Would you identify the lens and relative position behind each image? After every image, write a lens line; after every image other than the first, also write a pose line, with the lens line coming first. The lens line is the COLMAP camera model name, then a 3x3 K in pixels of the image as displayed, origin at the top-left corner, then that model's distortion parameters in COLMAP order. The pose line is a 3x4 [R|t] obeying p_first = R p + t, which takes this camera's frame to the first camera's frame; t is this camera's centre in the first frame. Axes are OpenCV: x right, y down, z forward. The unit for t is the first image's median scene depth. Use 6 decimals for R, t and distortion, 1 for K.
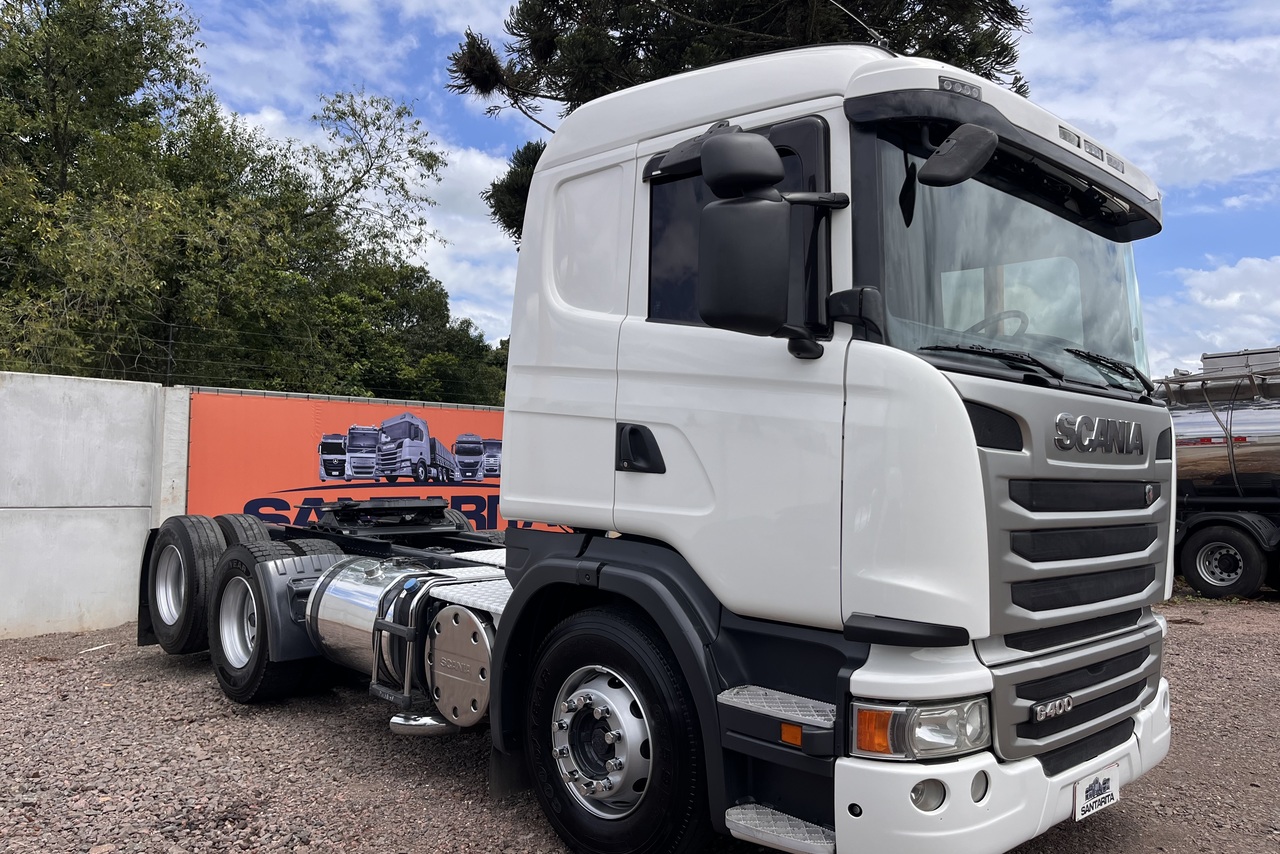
lens RADIAL K [[975.5, 0, 645.4], [0, 975.5, 424.7], [0, 0, 1]] dist [0.049988, -0.069876]
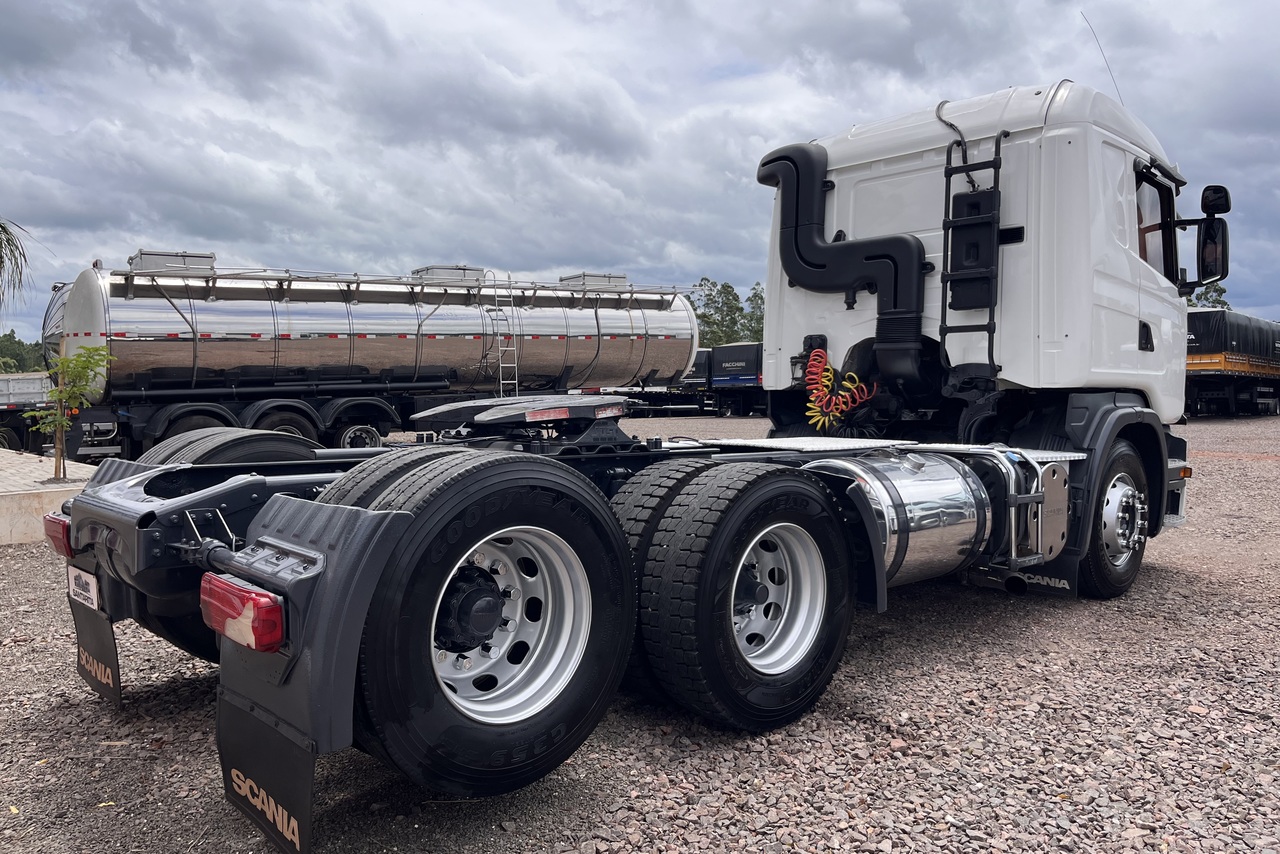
lens RADIAL K [[947.3, 0, 640.0], [0, 947.3, 427.0], [0, 0, 1]] dist [0.059268, -0.096117]
pose [[0.043155, -0.065284, 0.996933, -0.545510], [-0.037647, 0.997048, 0.066921, 0.032890], [-0.998359, -0.040420, 0.040570, 0.580388]]
